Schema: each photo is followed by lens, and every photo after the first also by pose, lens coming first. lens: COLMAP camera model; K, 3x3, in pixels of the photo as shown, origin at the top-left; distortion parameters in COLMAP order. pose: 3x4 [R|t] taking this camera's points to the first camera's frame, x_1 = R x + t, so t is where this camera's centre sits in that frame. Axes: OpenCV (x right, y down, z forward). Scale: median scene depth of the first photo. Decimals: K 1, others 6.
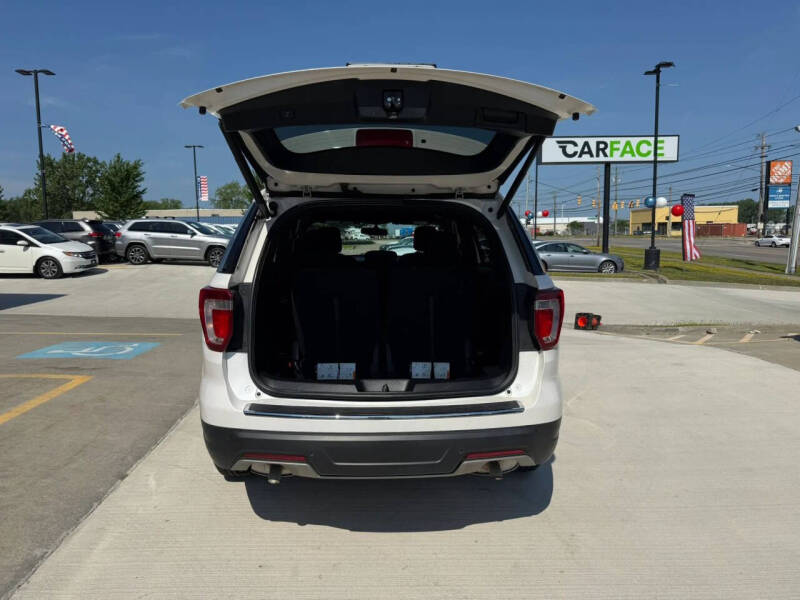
lens RADIAL K [[570.2, 0, 398.7], [0, 570.2, 303.7], [0, 0, 1]] dist [0.015620, -0.027284]
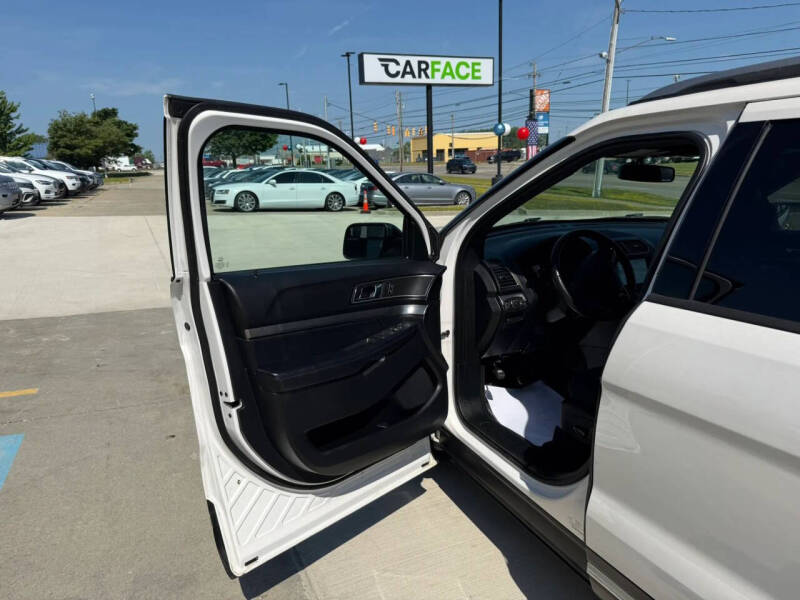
lens RADIAL K [[570.2, 0, 388.8], [0, 570.2, 304.2], [0, 0, 1]] dist [0.015620, -0.027284]
pose [[0.931139, -0.104220, 0.349455, -0.094908], [0.060828, 0.989254, 0.132952, -0.023563], [-0.359556, -0.102540, 0.927472, 0.152933]]
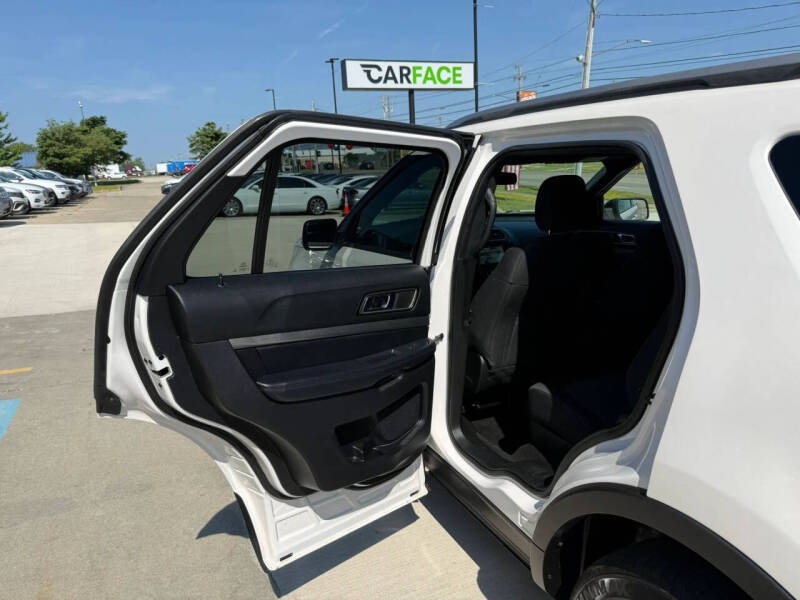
lens RADIAL K [[570.4, 0, 390.2], [0, 570.4, 310.8], [0, 0, 1]] dist [0.008870, -0.021025]
pose [[0.924728, -0.123299, 0.360105, -0.089006], [0.077385, 0.987222, 0.139302, -0.020190], [-0.372679, -0.100950, 0.922453, 0.117972]]
